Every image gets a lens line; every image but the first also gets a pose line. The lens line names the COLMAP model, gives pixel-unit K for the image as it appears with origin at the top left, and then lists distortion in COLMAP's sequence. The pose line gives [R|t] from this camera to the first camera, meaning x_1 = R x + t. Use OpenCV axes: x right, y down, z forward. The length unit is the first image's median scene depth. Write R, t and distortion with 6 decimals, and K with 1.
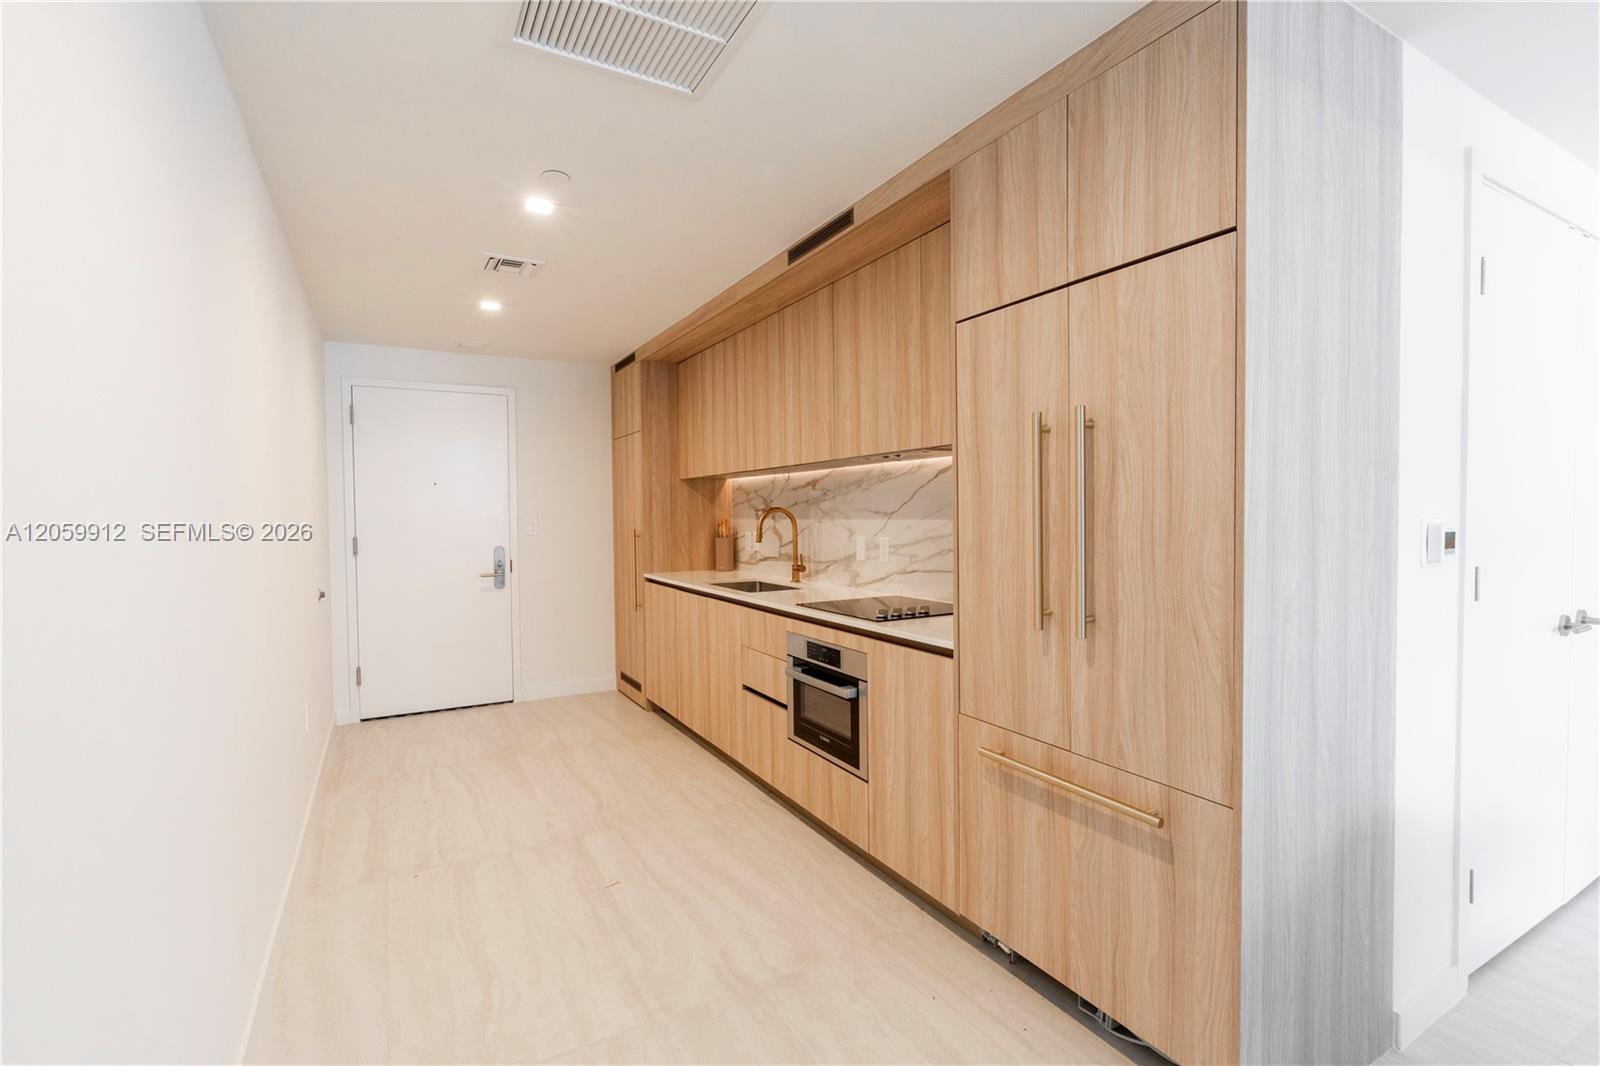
lens RADIAL K [[736.8, 0, 803.7], [0, 736.8, 532.7], [0, 0, 1]] dist [-0.001130, 0.000771]
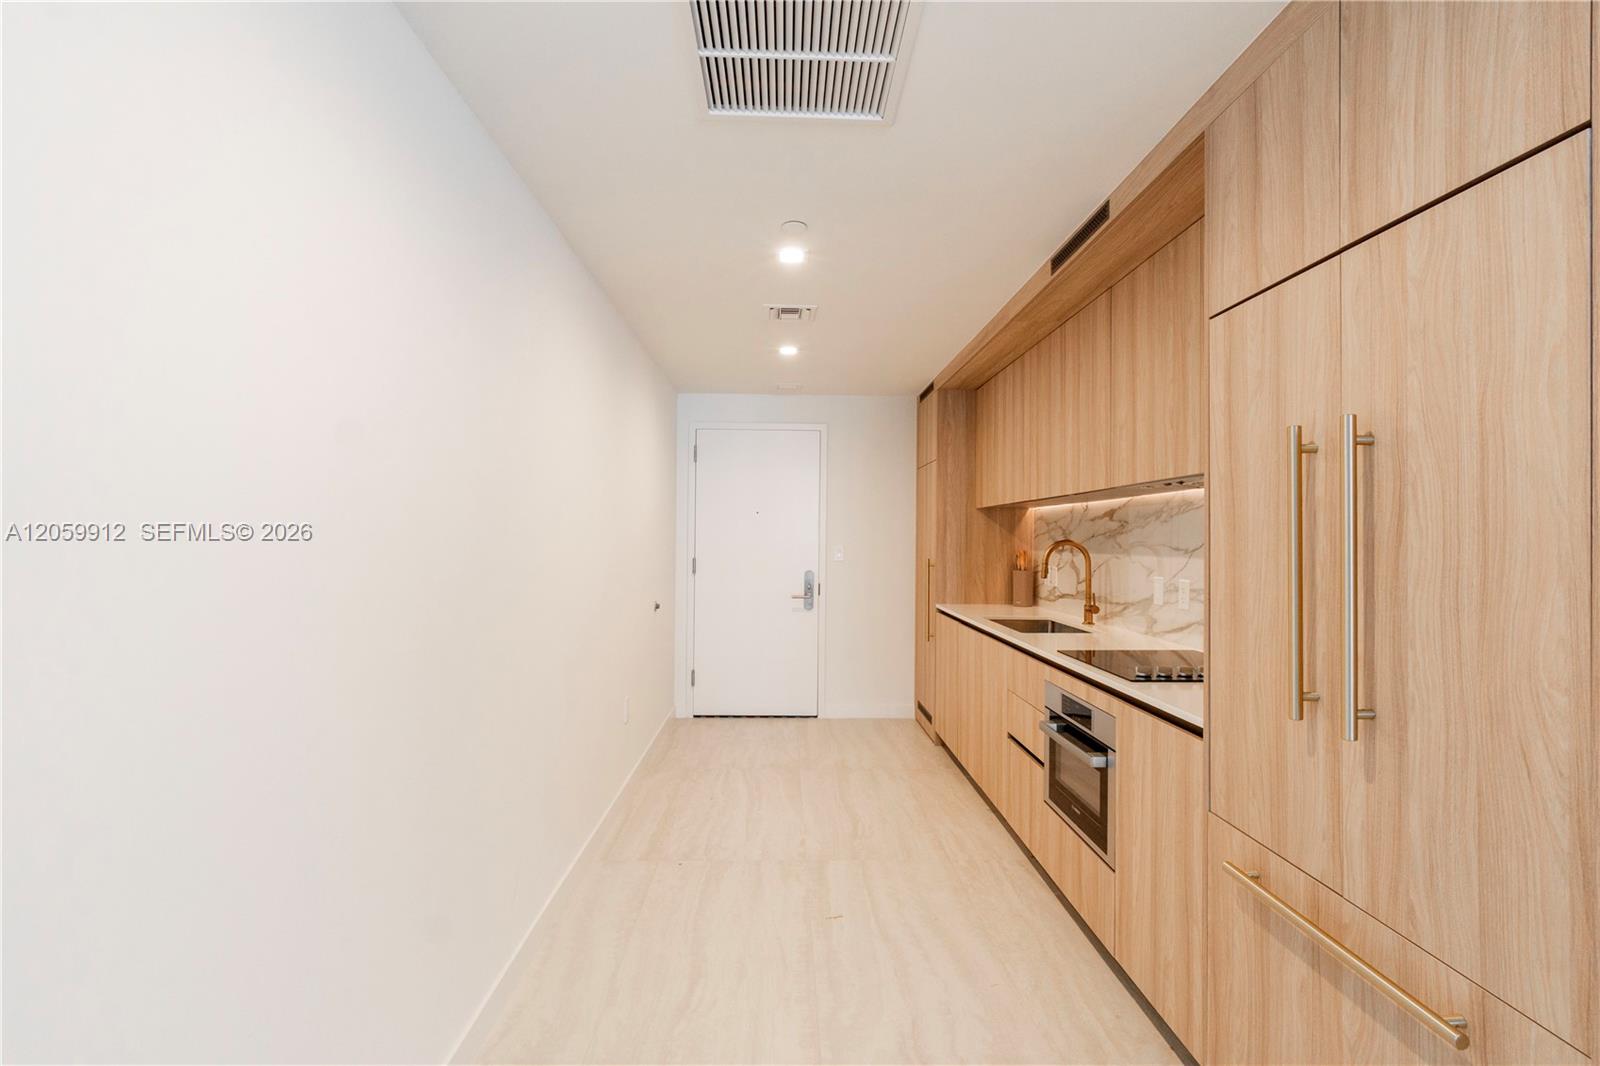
lens RADIAL K [[736.8, 0, 803.7], [0, 736.8, 532.7], [0, 0, 1]] dist [-0.001130, 0.000771]
pose [[0.884652, 0.015394, -0.465998, 0.149826], [-0.031817, 0.999118, -0.027398, -0.012589], [0.465165, 0.039065, 0.884362, 0.073717]]
